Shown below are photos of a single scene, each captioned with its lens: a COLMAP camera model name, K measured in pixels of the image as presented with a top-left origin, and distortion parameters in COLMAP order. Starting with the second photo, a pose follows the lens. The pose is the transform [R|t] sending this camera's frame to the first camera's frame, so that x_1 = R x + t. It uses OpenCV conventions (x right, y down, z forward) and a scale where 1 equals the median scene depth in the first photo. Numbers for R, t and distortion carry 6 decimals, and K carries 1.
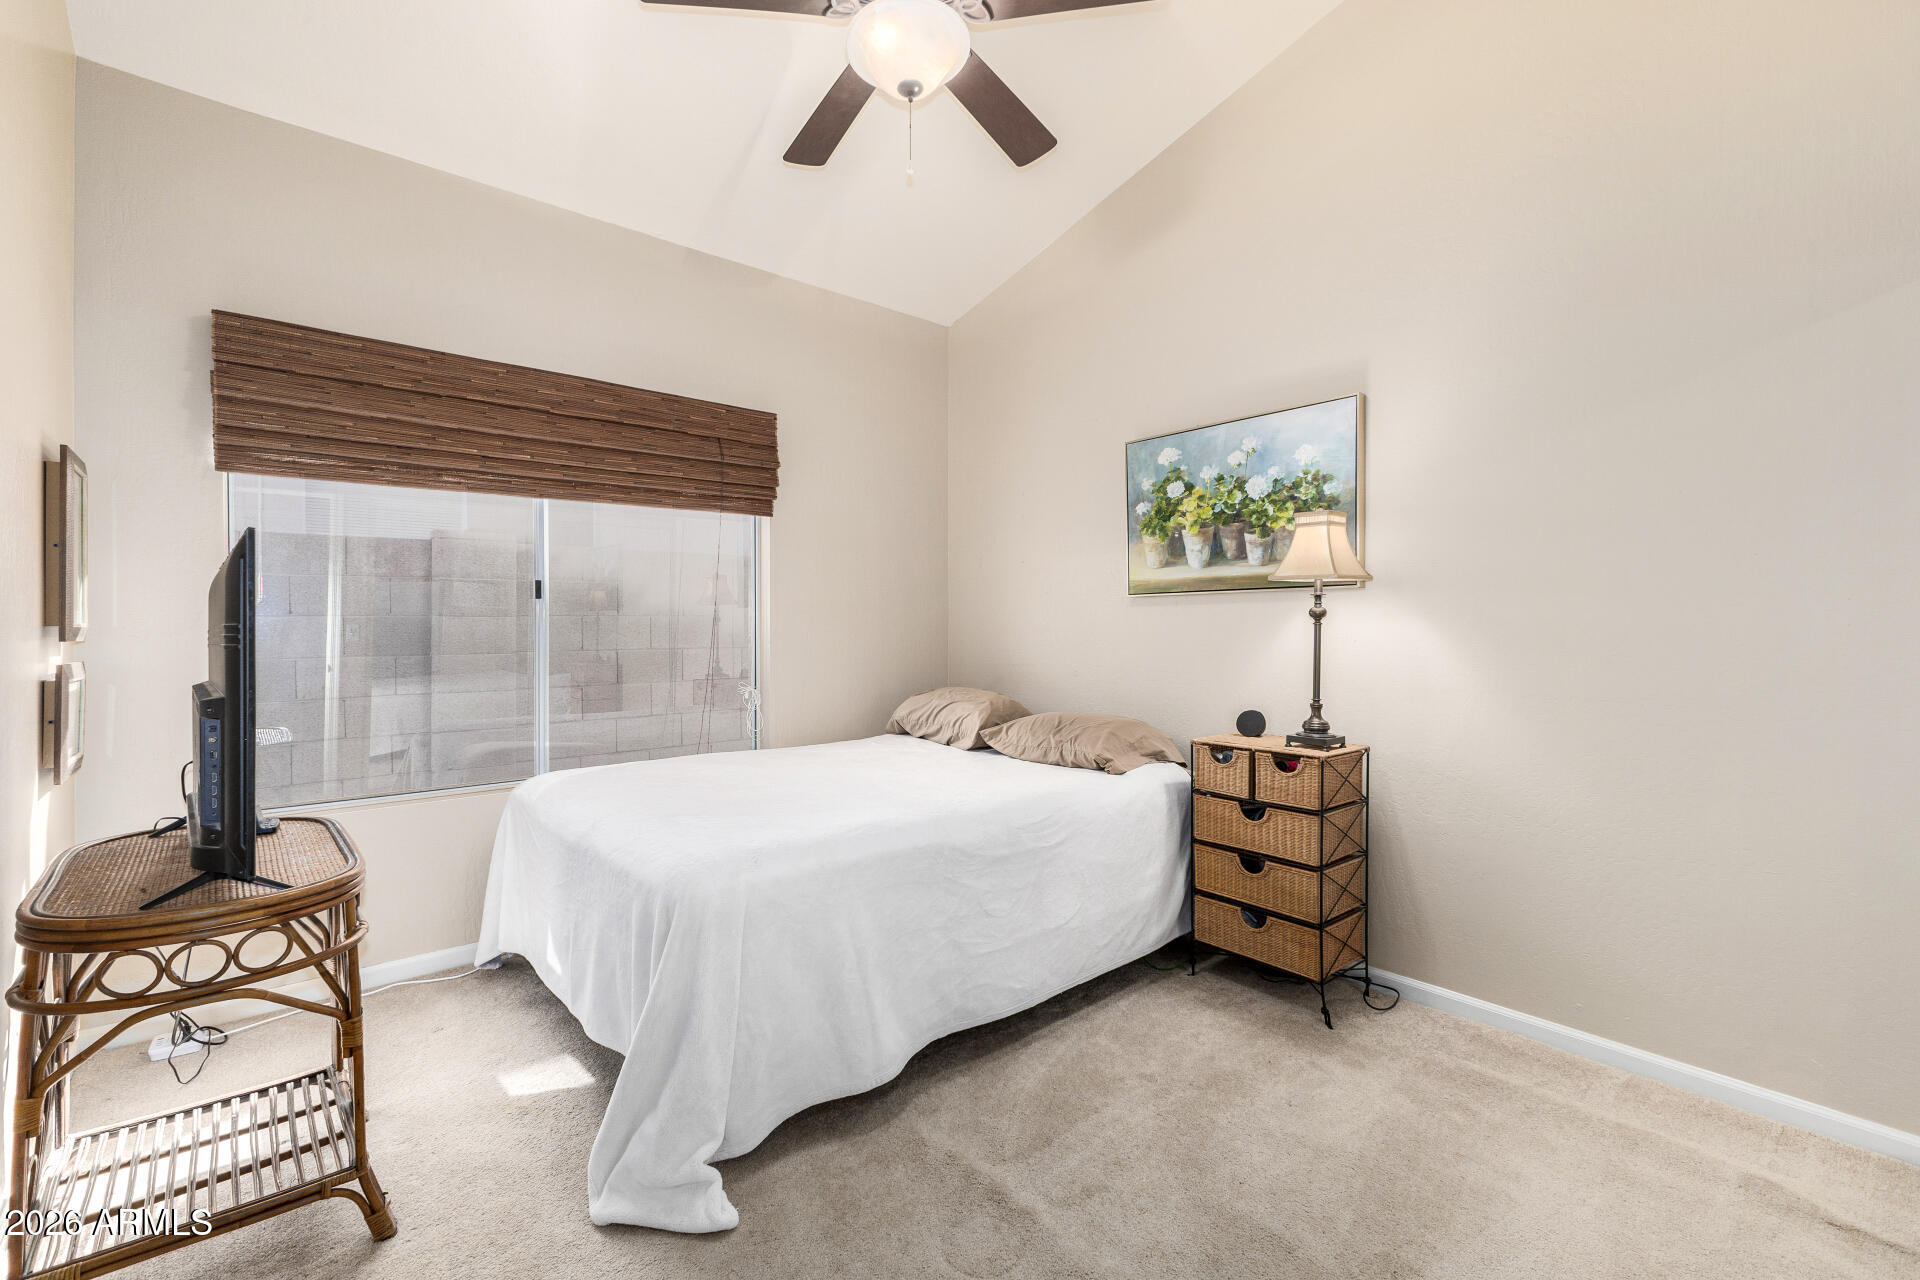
lens RADIAL K [[830.3, 0, 964.2], [0, 830.3, 633.6], [0, 0, 1]] dist [0.013391, -0.003798]
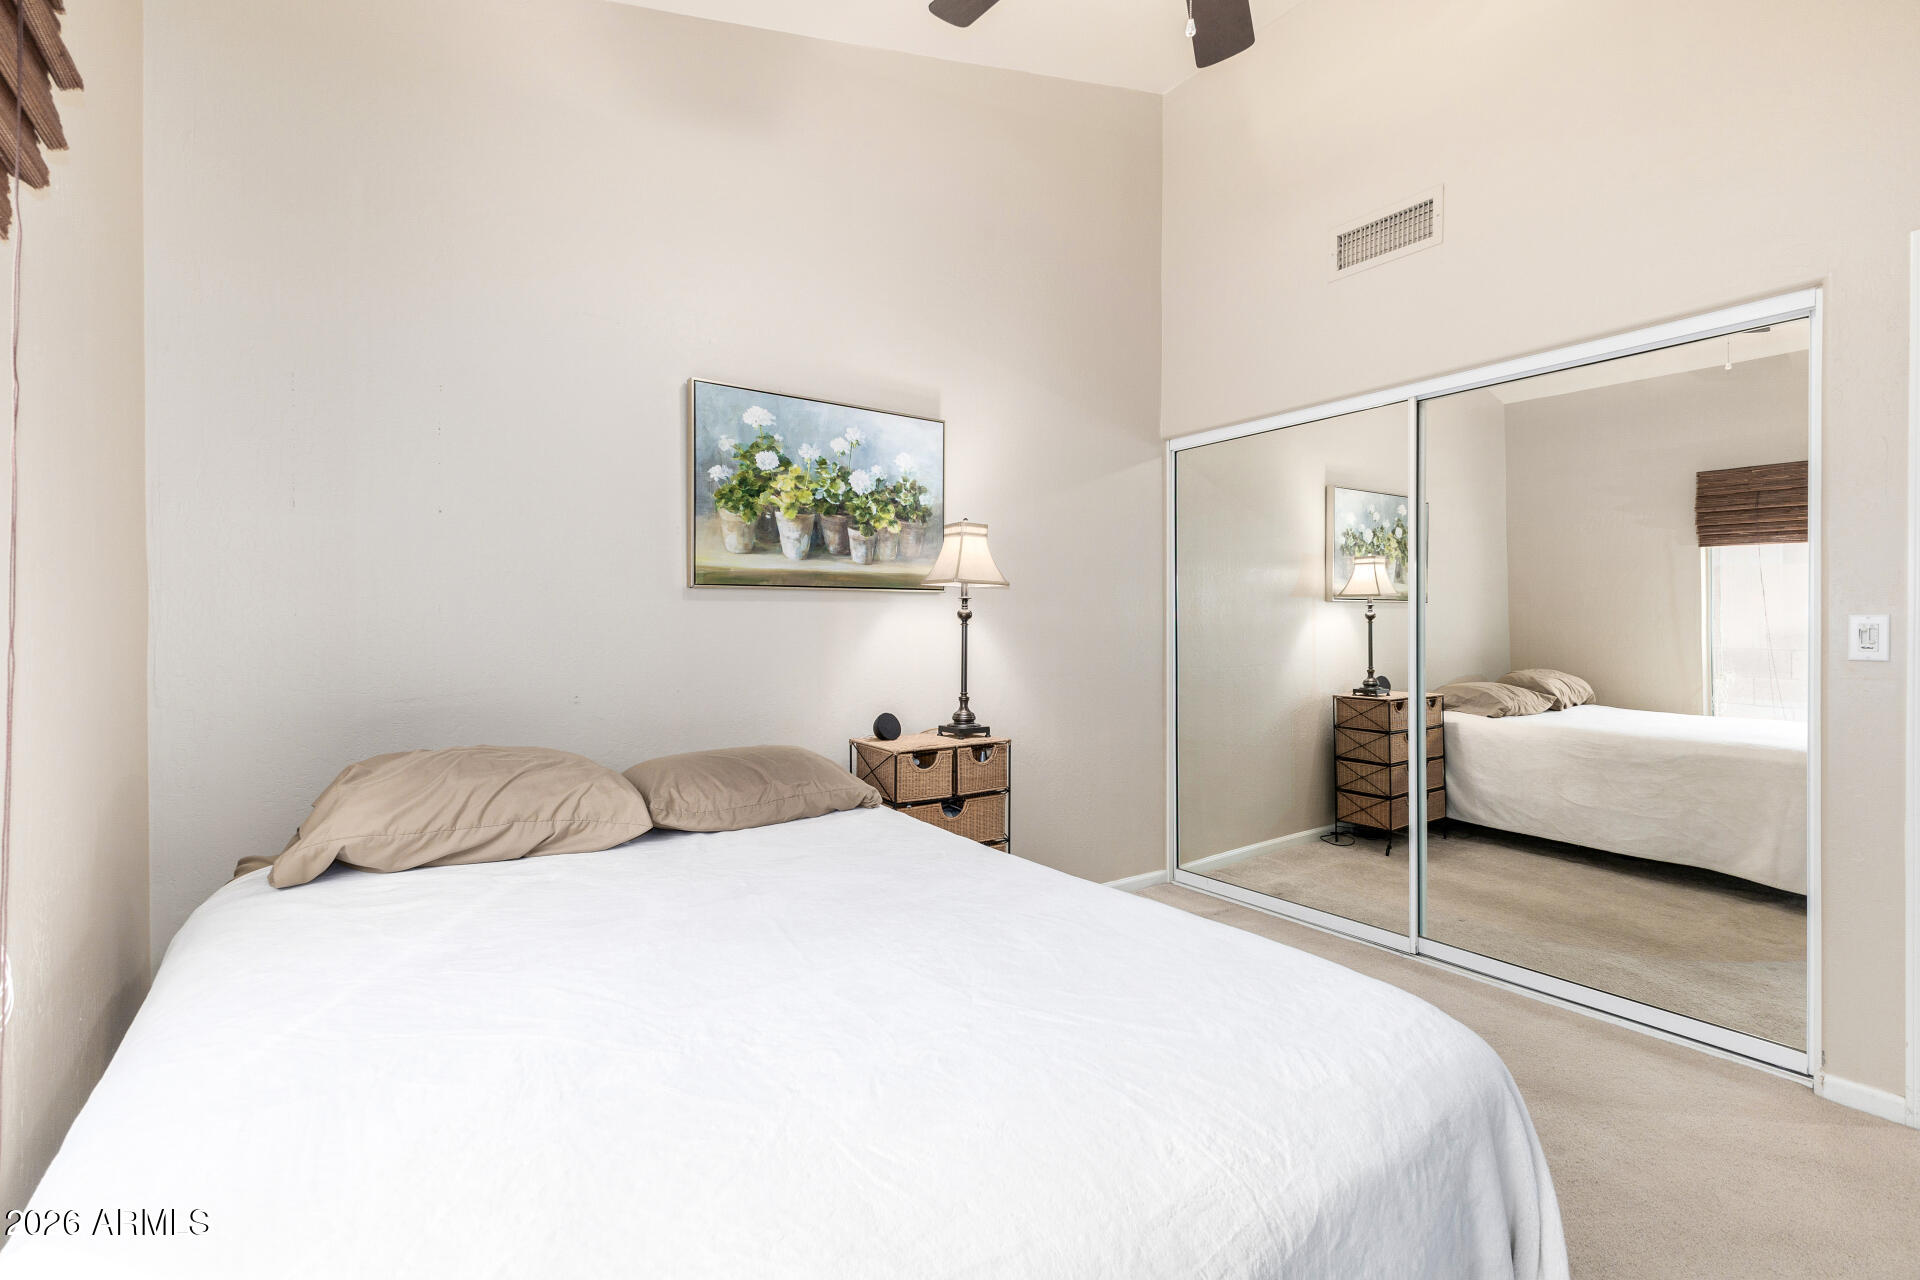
lens RADIAL K [[830.3, 0, 965.5], [0, 830.3, 635.1], [0, 0, 1]] dist [0.013391, -0.003798]
pose [[0.095146, -0.007344, 0.995436, -0.578146], [0.011564, 0.999913, 0.006272, -0.003851], [-0.995396, 0.010914, 0.095223, 0.769739]]
